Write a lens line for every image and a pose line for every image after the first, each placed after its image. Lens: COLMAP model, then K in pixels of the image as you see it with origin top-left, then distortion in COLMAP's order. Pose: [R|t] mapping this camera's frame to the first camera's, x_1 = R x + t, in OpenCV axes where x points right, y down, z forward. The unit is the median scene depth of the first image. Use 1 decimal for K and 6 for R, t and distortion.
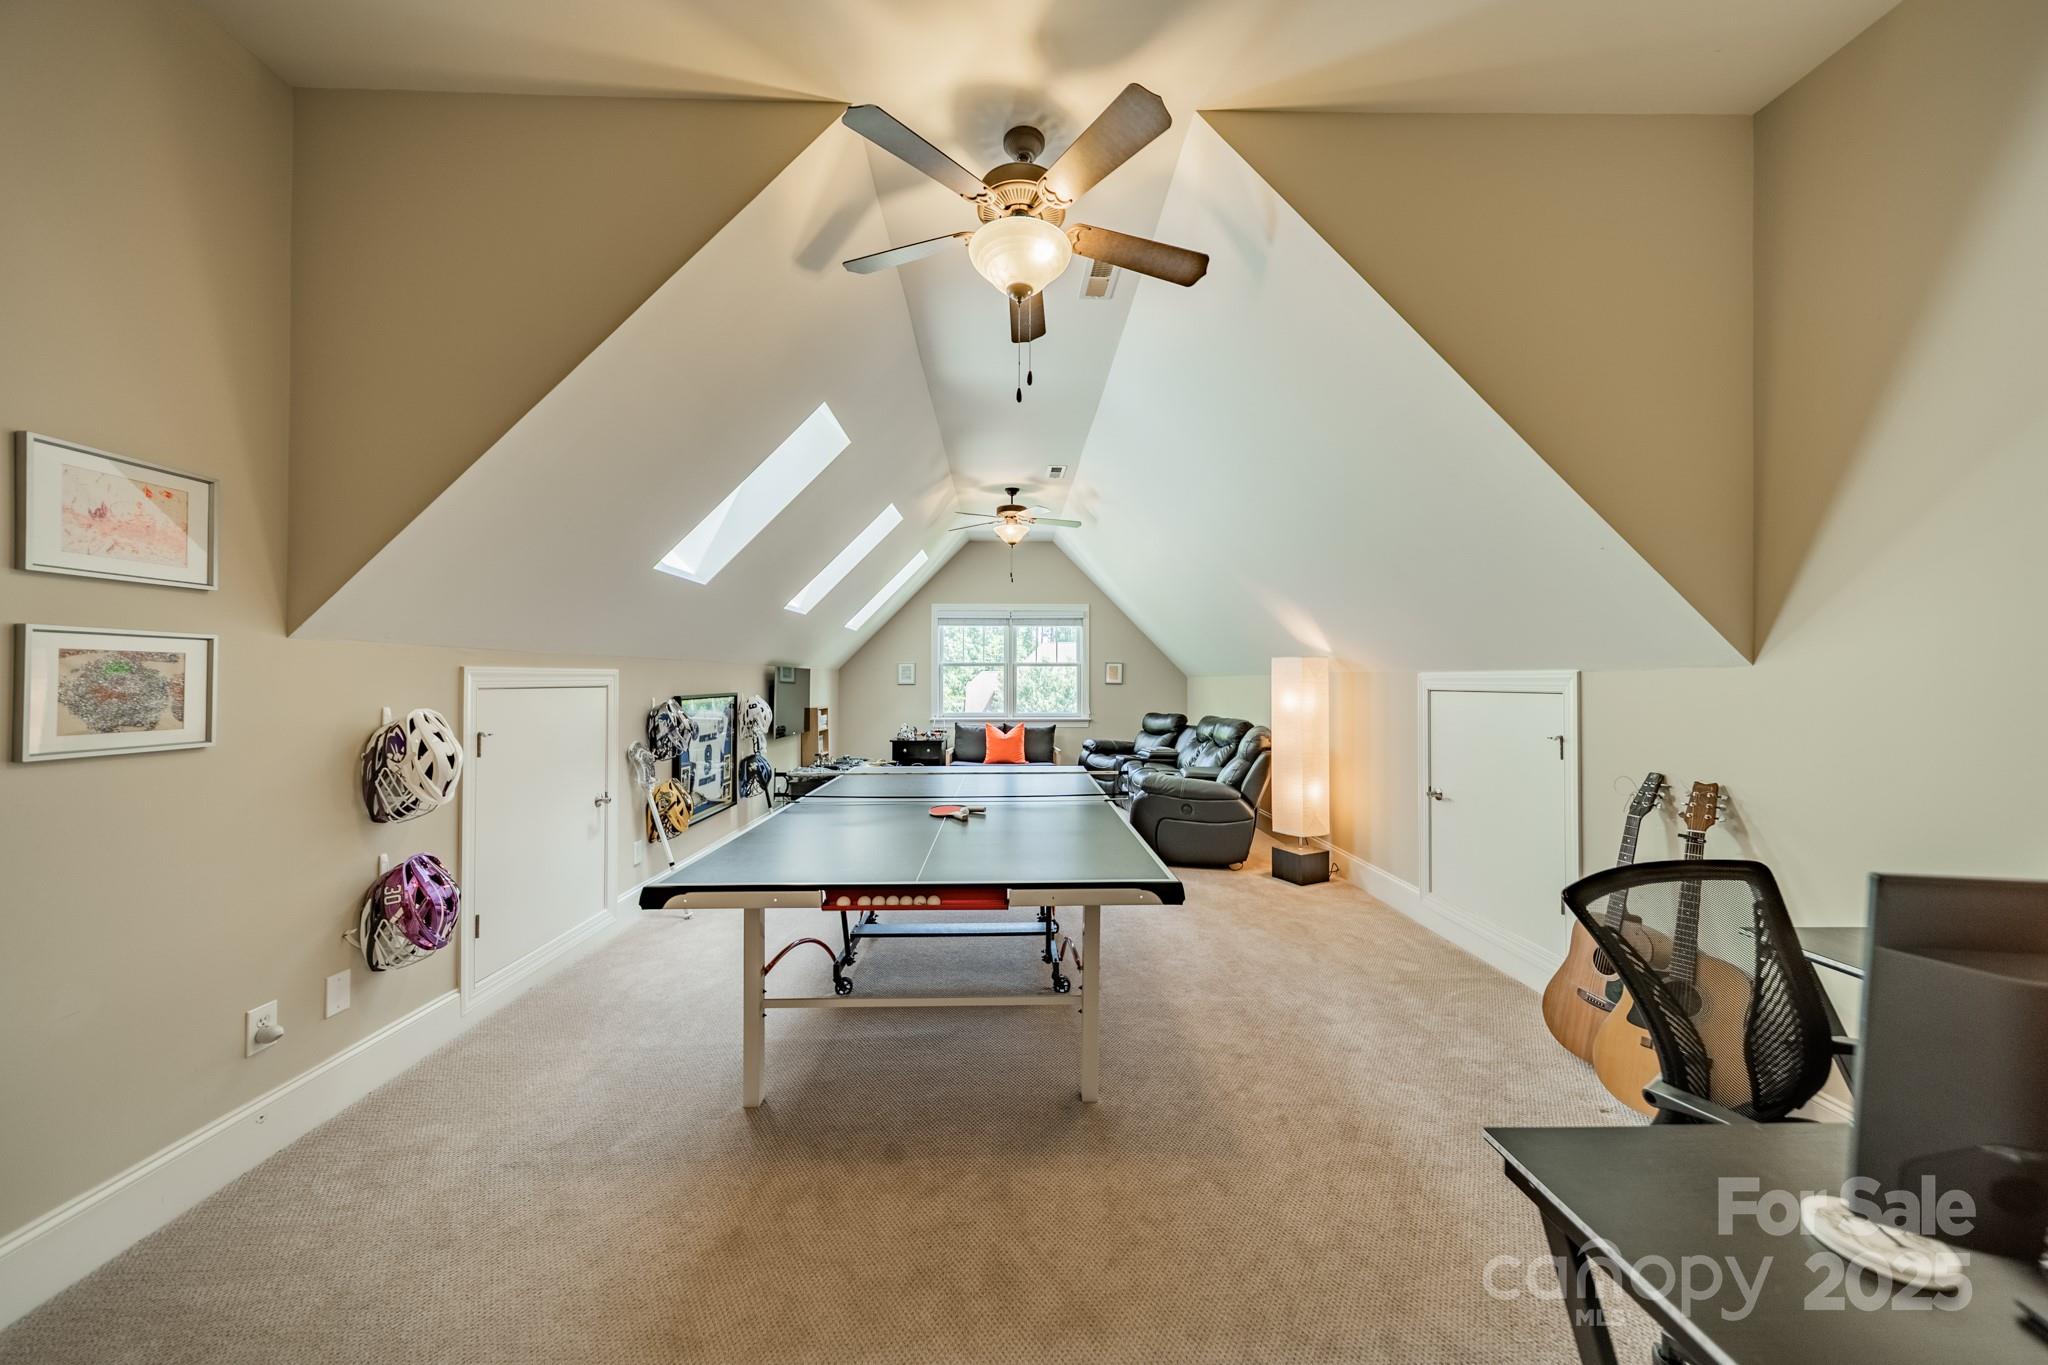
lens RADIAL K [[722.8, 0, 1024.0], [0, 722.8, 682.5], [0, 0, 1]] dist [0.001372, 0.000056]
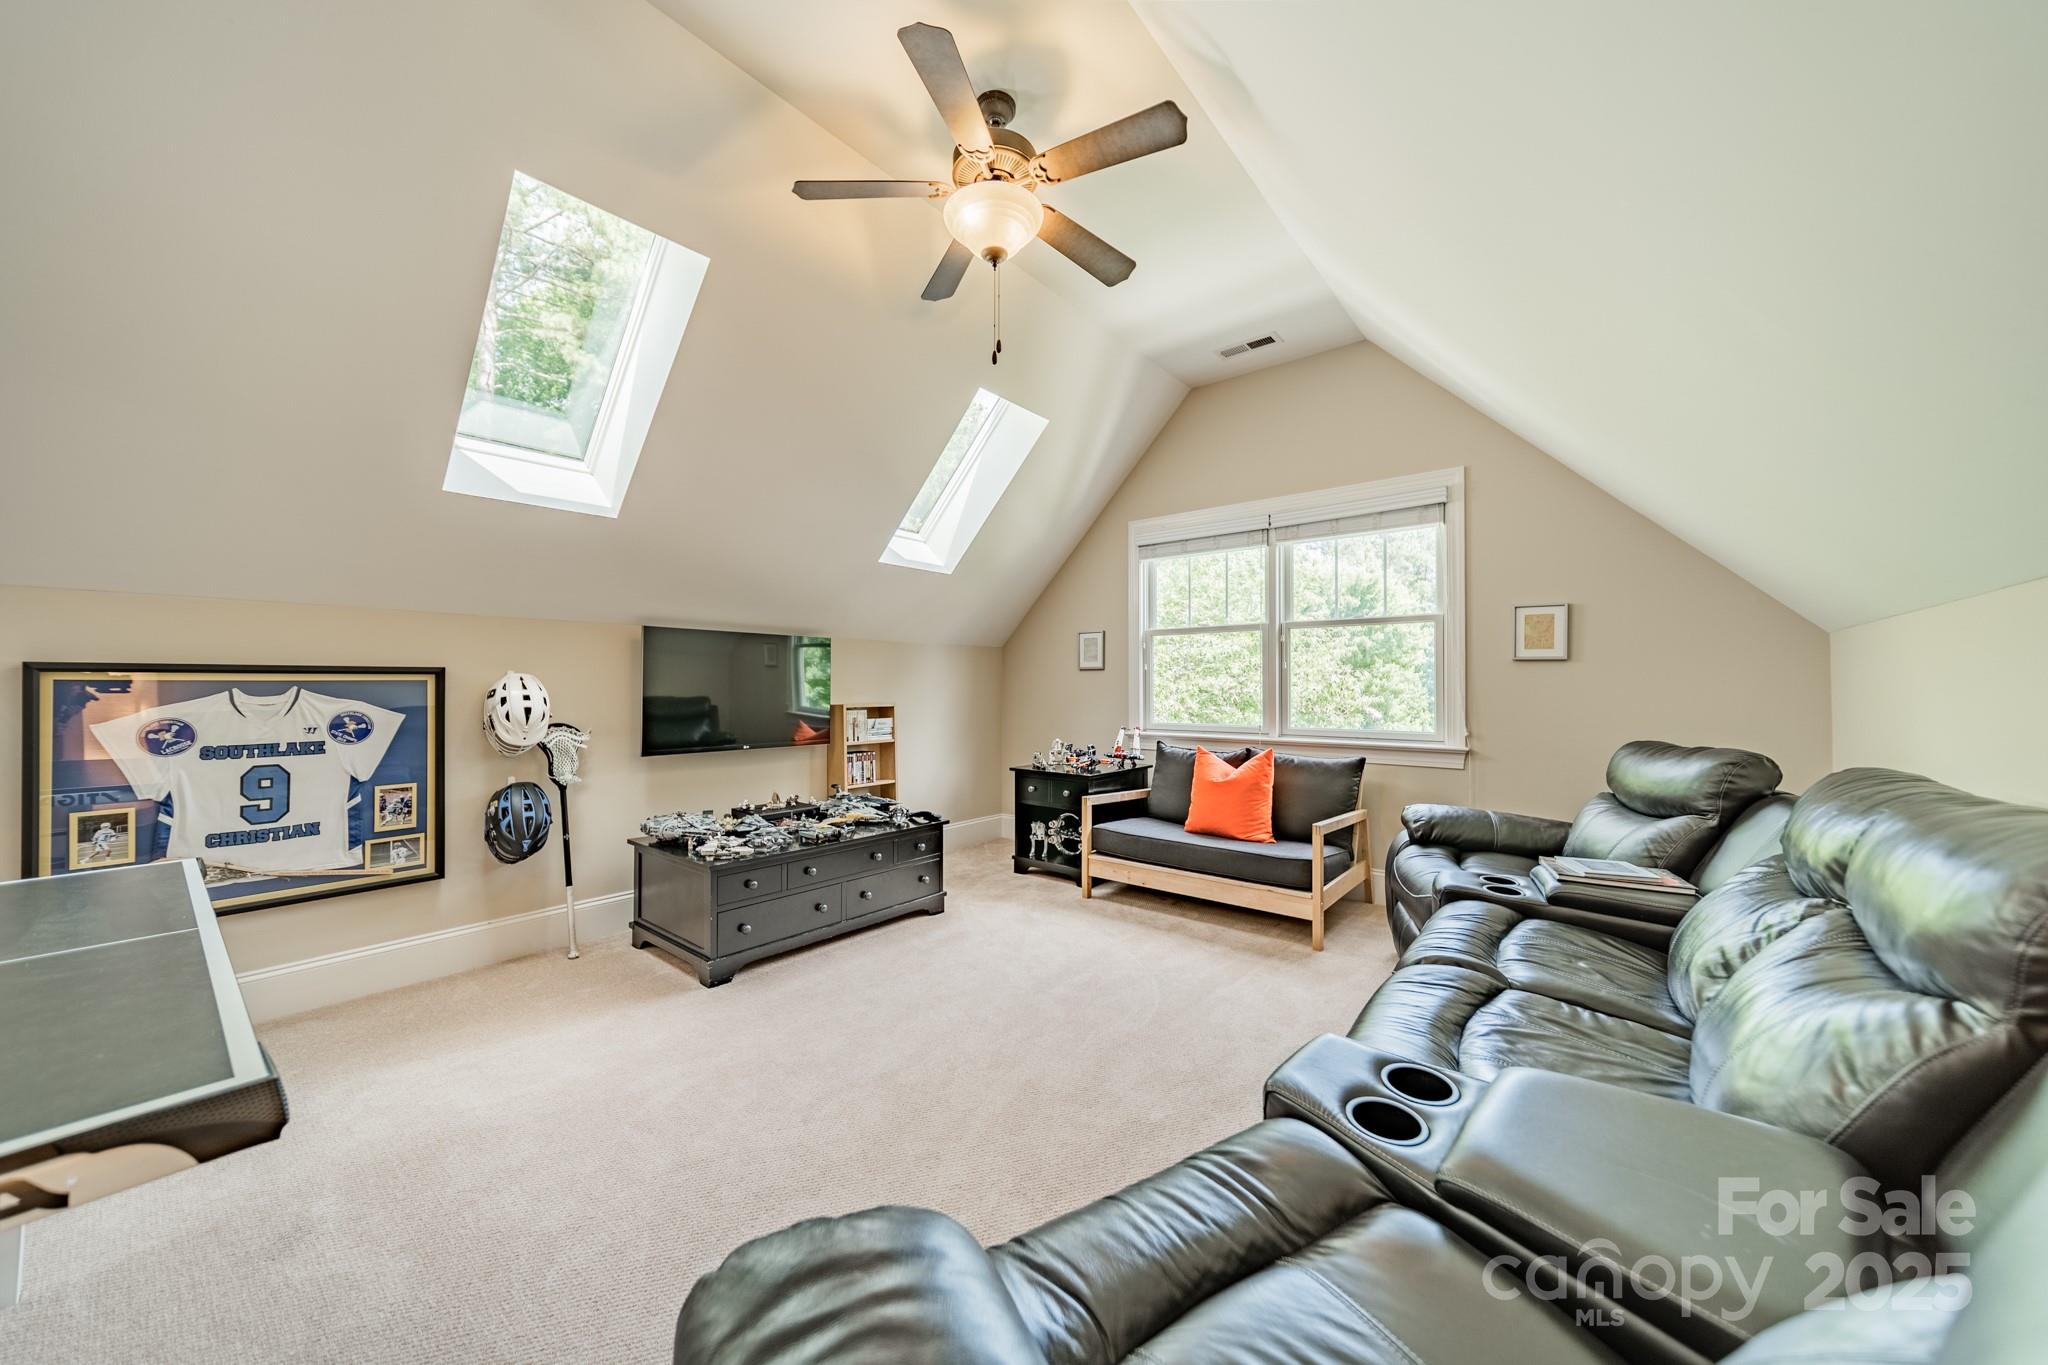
lens RADIAL K [[722.8, 0, 1024.0], [0, 722.8, 682.5], [0, 0, 1]] dist [0.001372, 0.000056]
pose [[0.763488, -0.001490, -0.645821, 0.166541], [-0.005182, 0.999951, -0.008432, 0.018688], [0.645802, 0.009784, 0.763442, 0.540209]]
